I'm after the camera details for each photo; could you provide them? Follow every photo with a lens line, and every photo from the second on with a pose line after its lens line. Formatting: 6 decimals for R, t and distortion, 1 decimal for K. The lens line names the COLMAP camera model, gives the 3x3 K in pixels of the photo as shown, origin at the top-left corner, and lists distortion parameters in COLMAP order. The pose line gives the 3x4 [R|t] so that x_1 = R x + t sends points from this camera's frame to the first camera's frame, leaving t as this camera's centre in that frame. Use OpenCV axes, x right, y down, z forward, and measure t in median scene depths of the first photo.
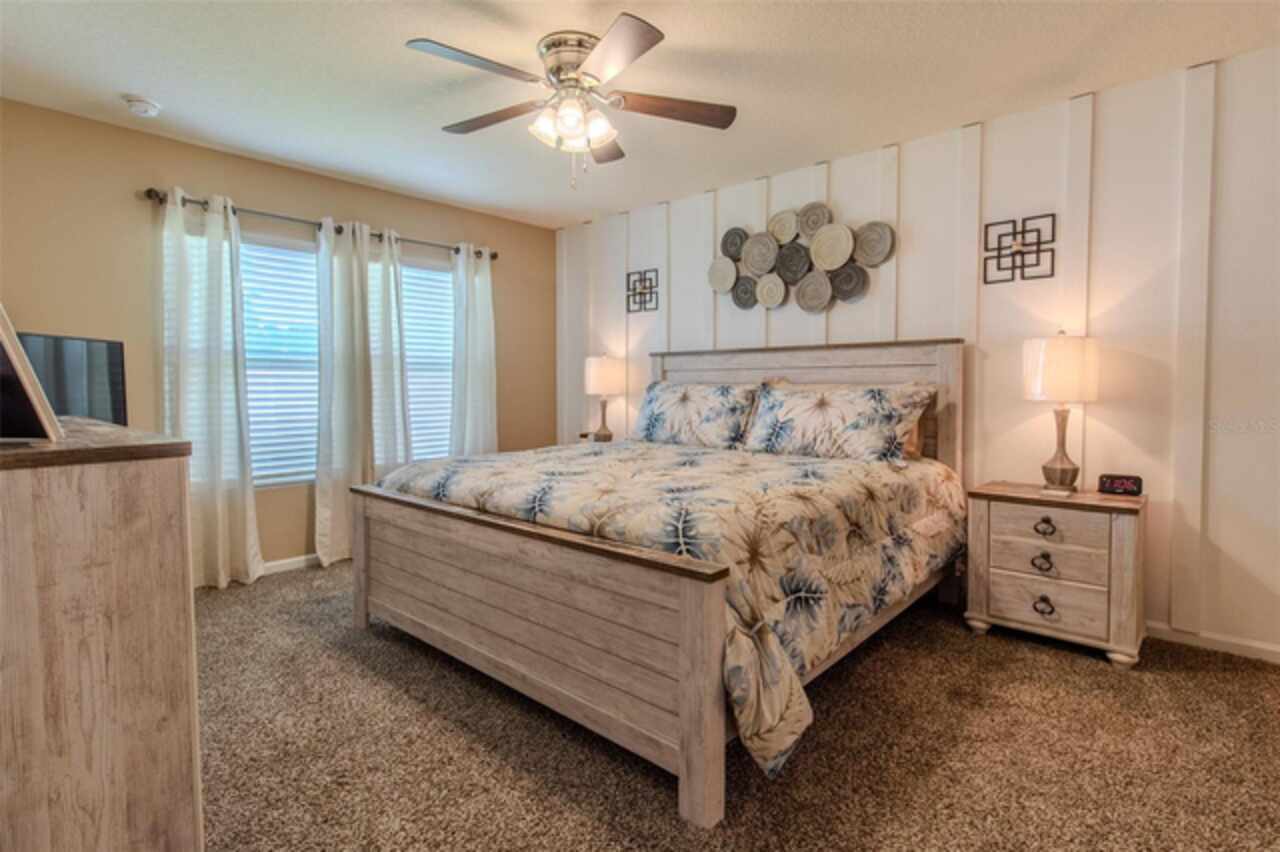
lens RADIAL K [[620.5, 0, 644.9], [0, 620.5, 409.7], [0, 0, 1]] dist [0.001075, 0.000829]
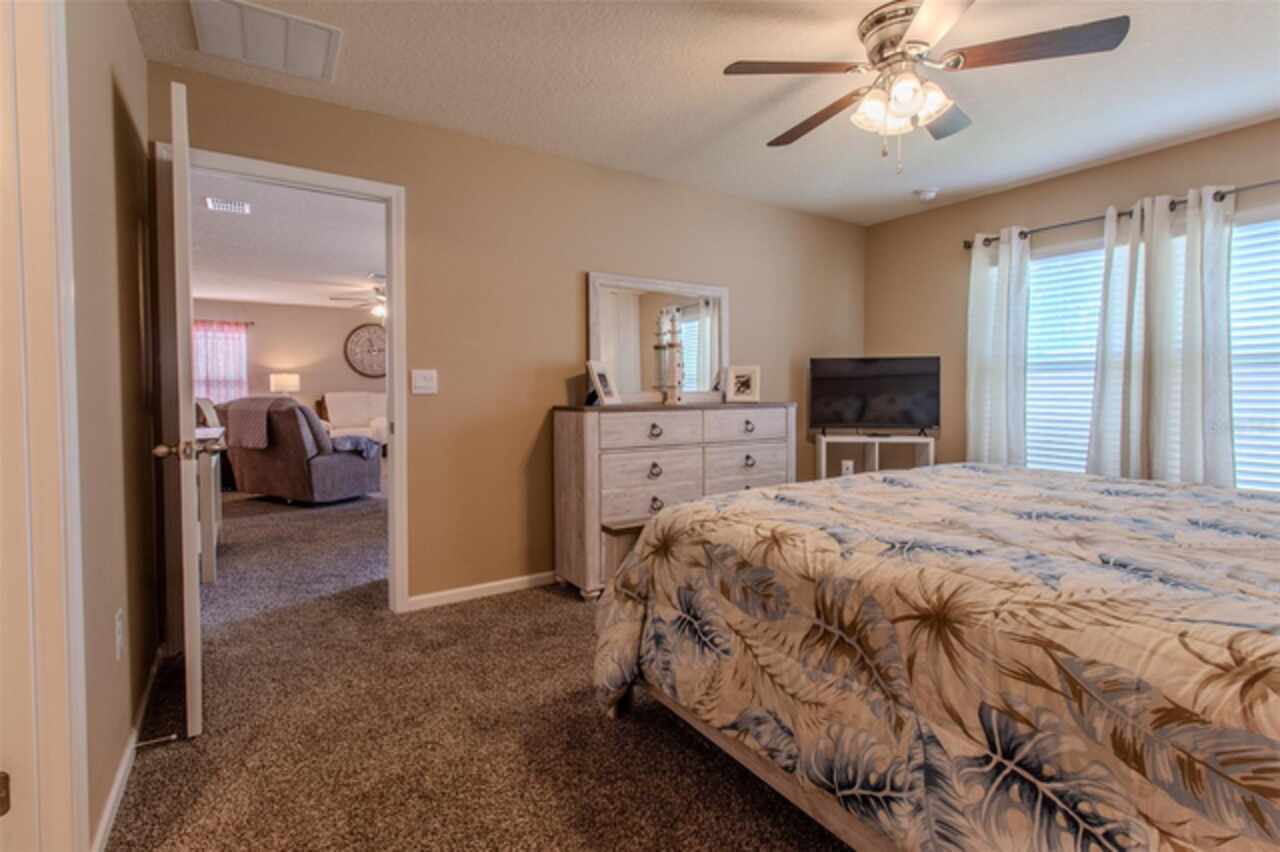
lens RADIAL K [[620.5, 0, 644.9], [0, 620.5, 409.7], [0, 0, 1]] dist [0.001075, 0.000829]
pose [[-0.261613, 0.038342, -0.964411, 0.682319], [-0.035122, 0.998171, 0.049211, -0.032707], [0.964534, 0.046746, -0.259788, 0.691139]]
